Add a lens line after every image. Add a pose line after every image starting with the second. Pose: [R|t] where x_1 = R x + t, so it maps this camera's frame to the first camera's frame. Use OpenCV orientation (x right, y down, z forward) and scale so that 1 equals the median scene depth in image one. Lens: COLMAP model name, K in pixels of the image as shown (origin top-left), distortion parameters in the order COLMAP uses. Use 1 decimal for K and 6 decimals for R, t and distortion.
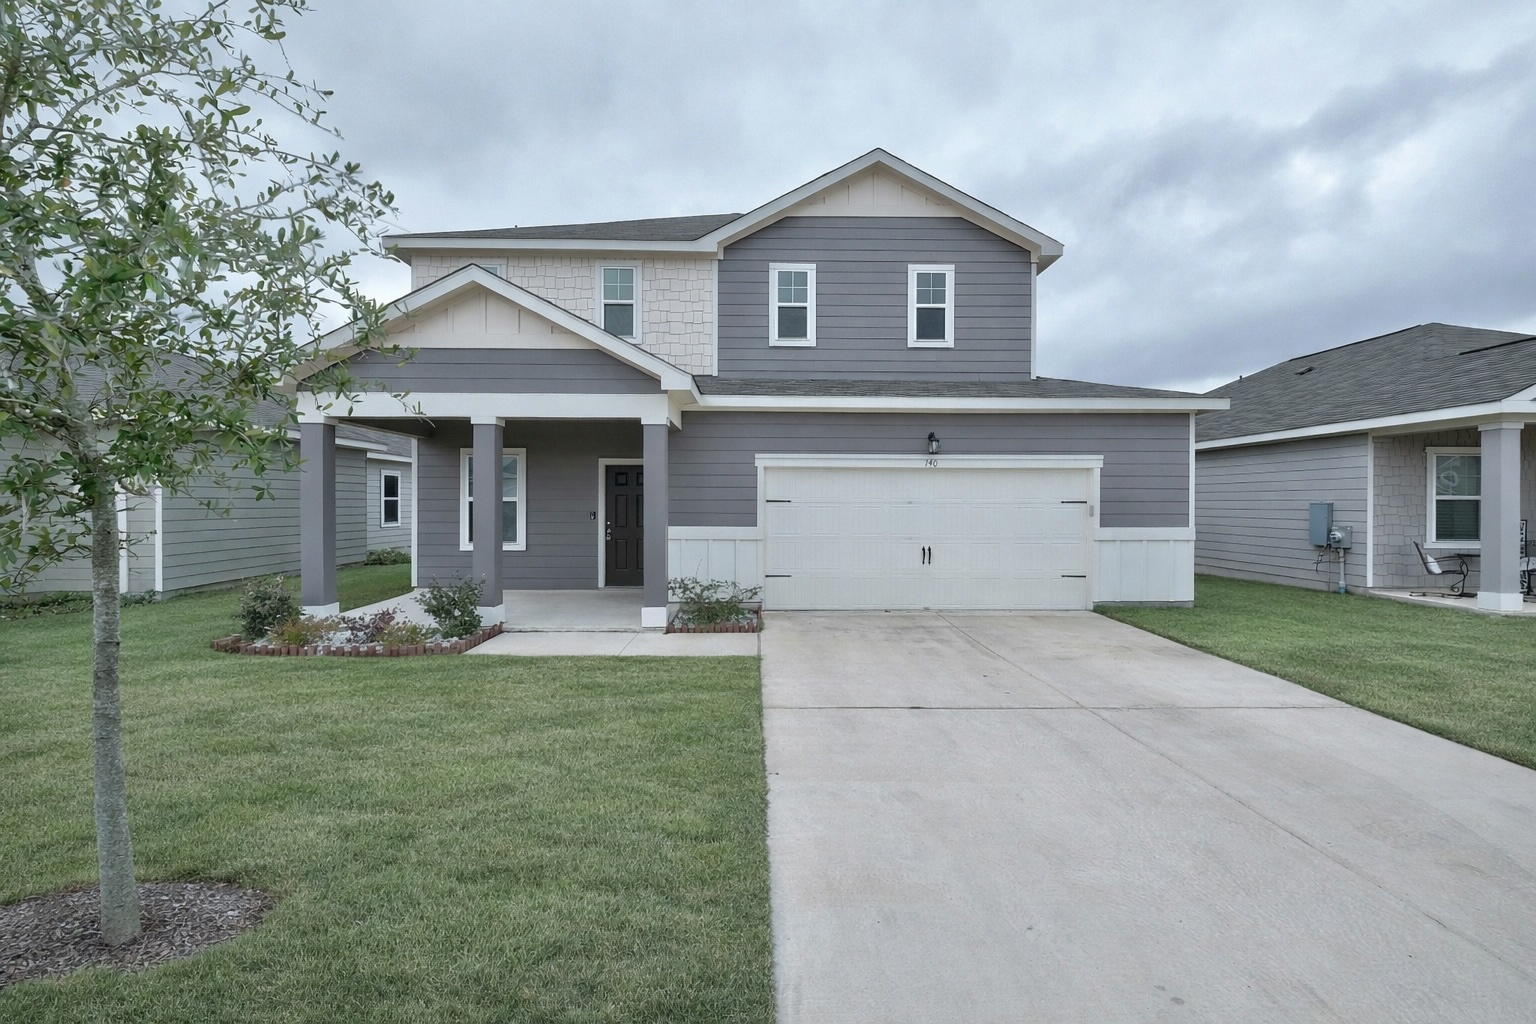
lens RADIAL K [[683.3, 0, 776.8], [0, 683.3, 511.5], [0, 0, 1]] dist [0.003004, -0.000361]
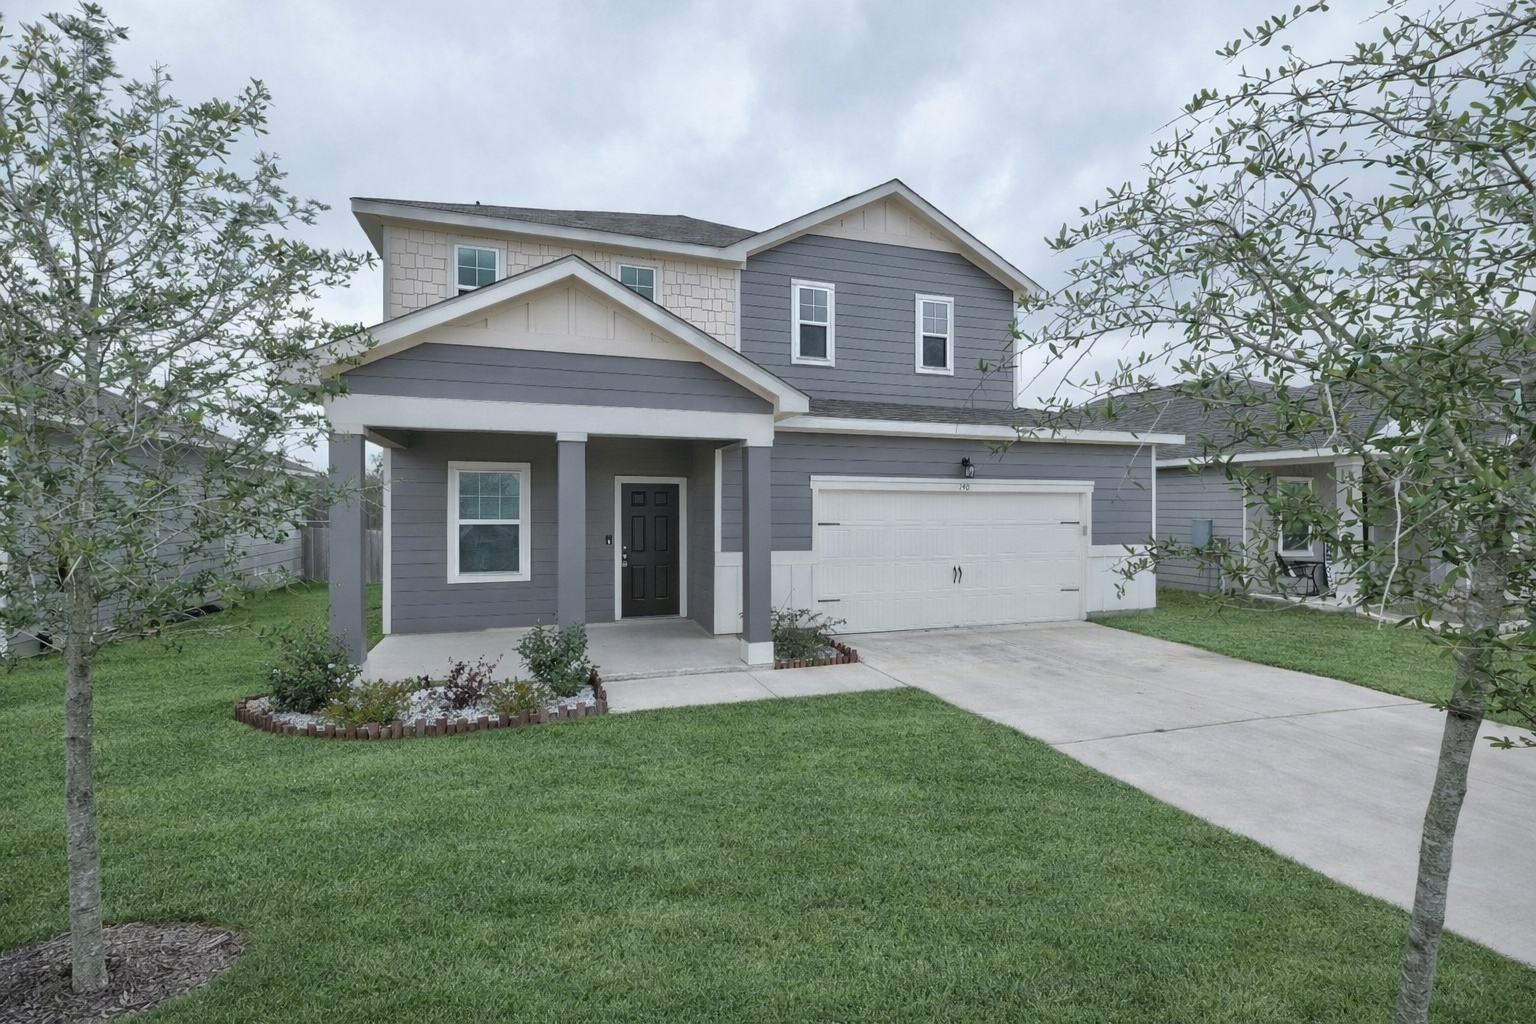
lens RADIAL K [[683.3, 0, 771.4], [0, 683.3, 505.4], [0, 0, 1]] dist [0.003004, -0.000361]
pose [[0.953003, 0.001873, 0.302955, -0.336796], [0.002089, 0.999916, -0.012753, -0.026594], [-0.302953, 0.012786, 0.952920, 0.080398]]
